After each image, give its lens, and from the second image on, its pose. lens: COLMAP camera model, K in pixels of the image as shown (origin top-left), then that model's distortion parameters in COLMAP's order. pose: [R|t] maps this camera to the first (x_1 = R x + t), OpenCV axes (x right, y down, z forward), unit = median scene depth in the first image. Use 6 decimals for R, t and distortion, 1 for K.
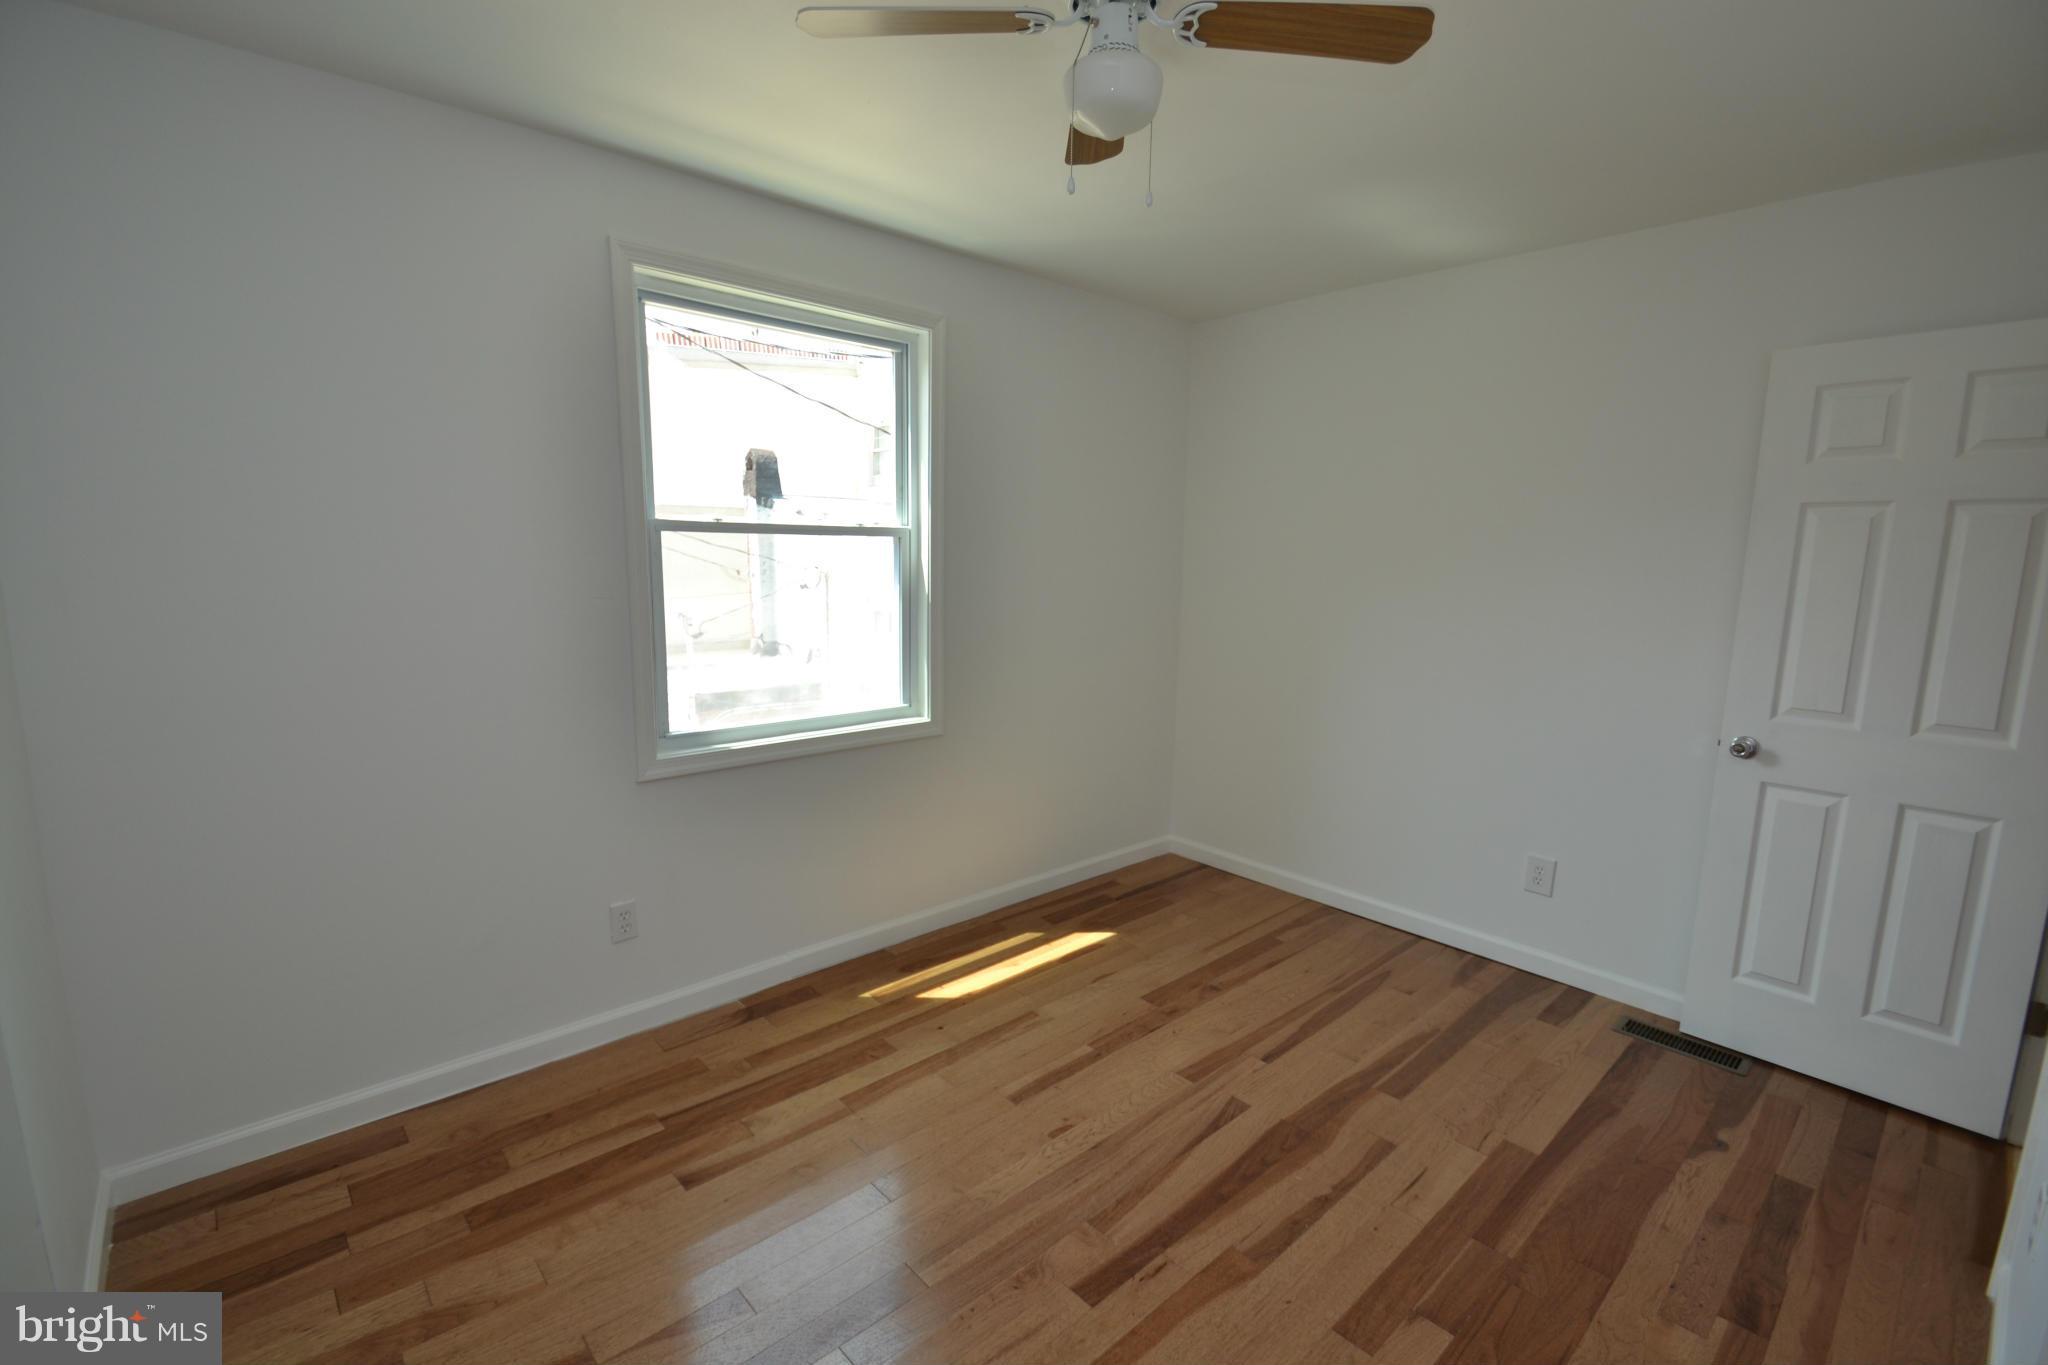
lens RADIAL K [[907.7, 0, 1013.5], [0, 907.7, 694.1], [0, 0, 1]] dist [0.016349, -0.020788]
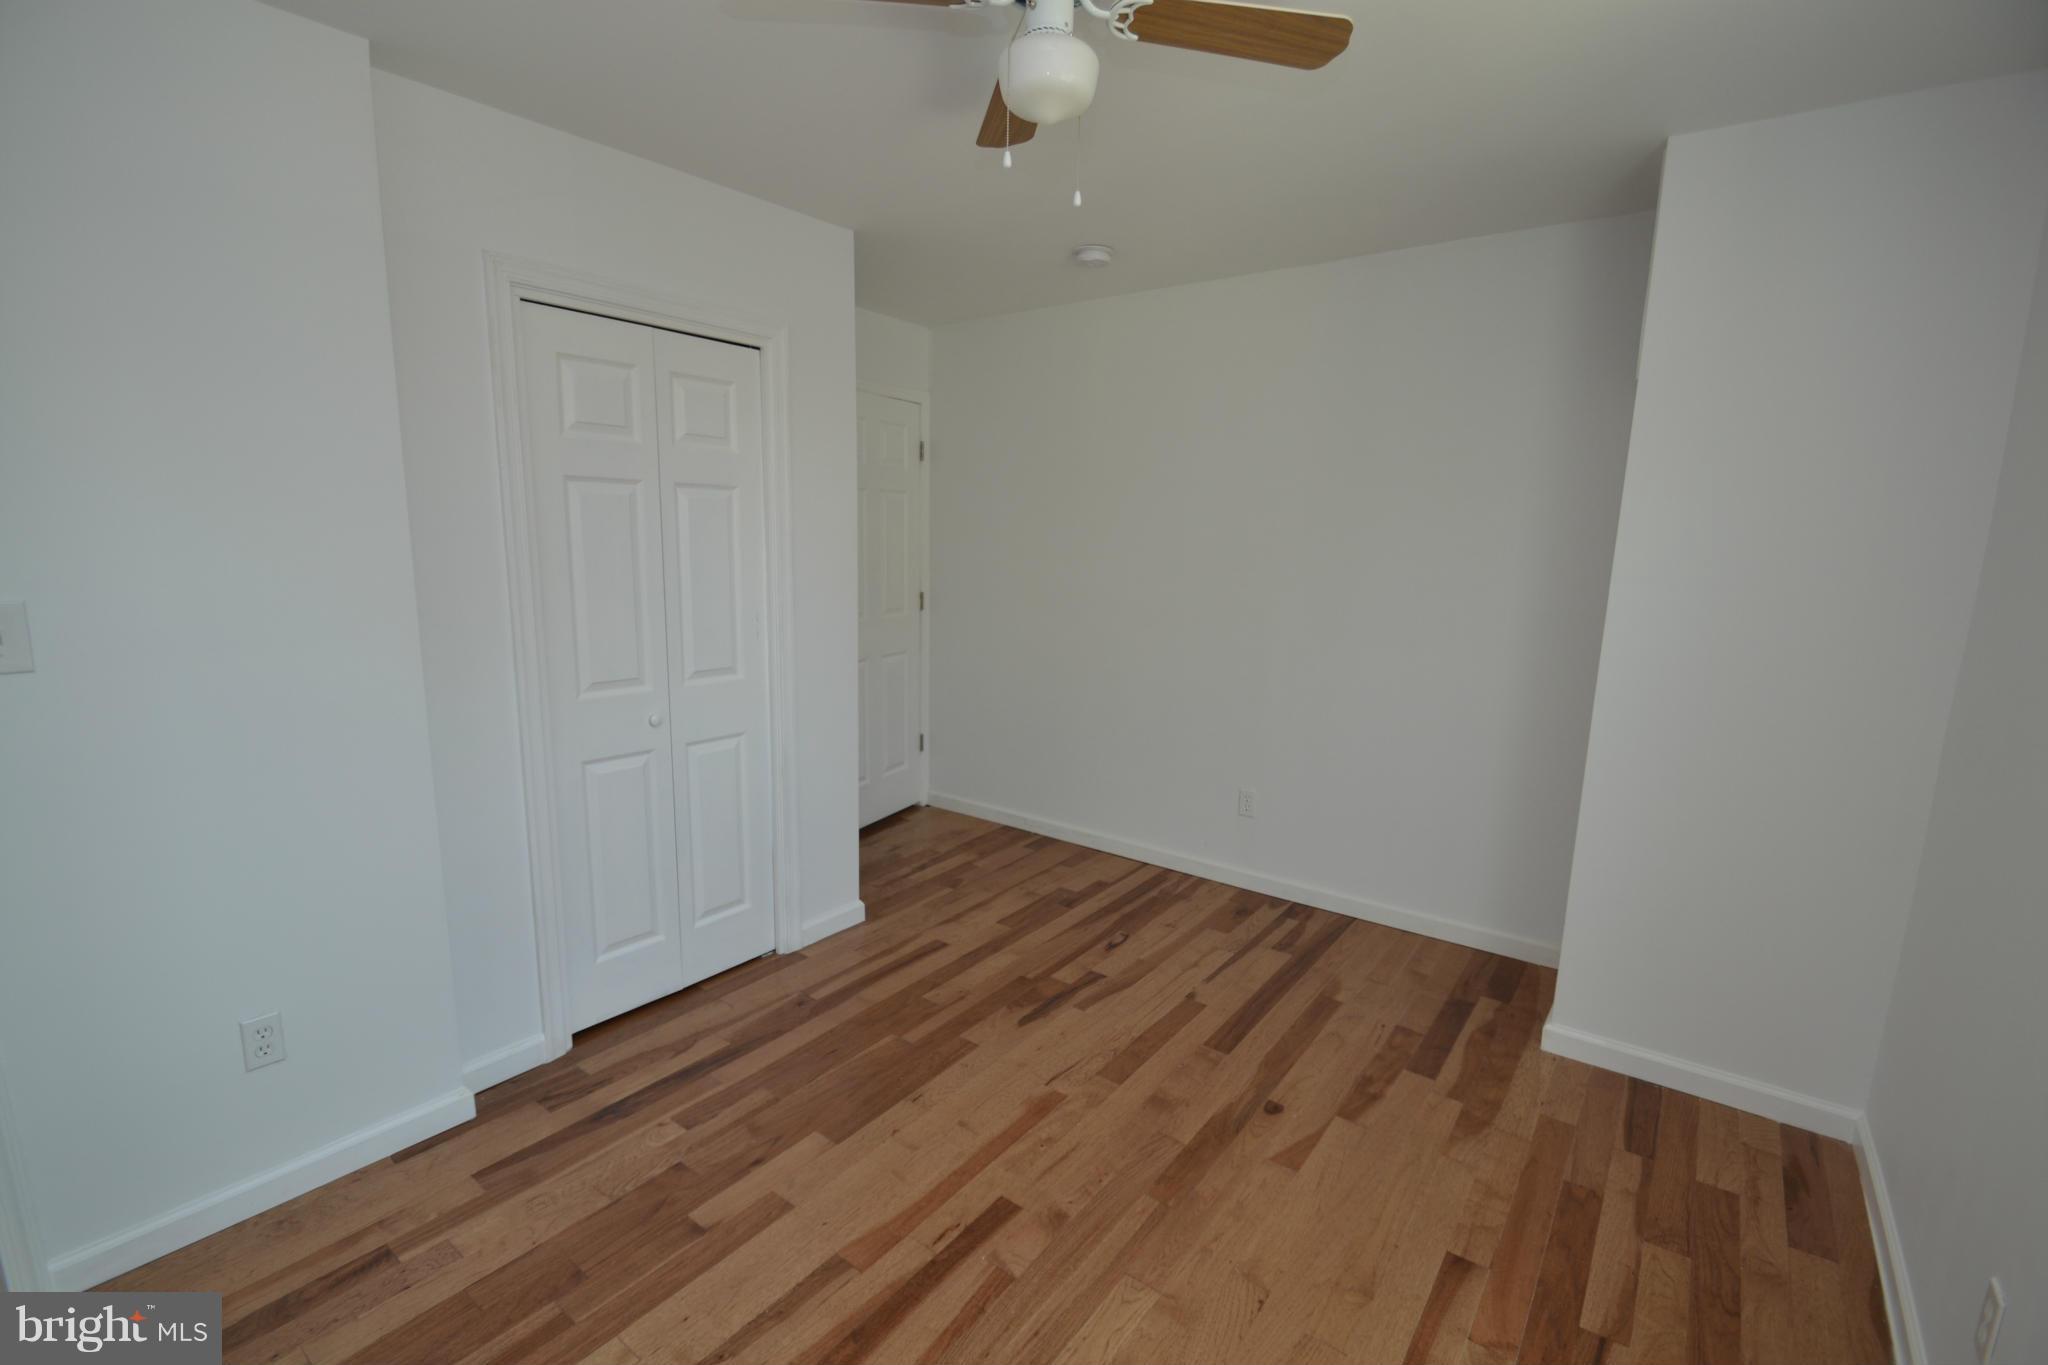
lens RADIAL K [[907.7, 0, 1013.5], [0, 907.7, 694.1], [0, 0, 1]] dist [0.016349, -0.020788]
pose [[-0.983821, -0.001678, -0.179146, 0.251712], [-0.059271, 0.946695, 0.316631, -0.267814], [0.169065, 0.322127, -0.931478, 1.689325]]
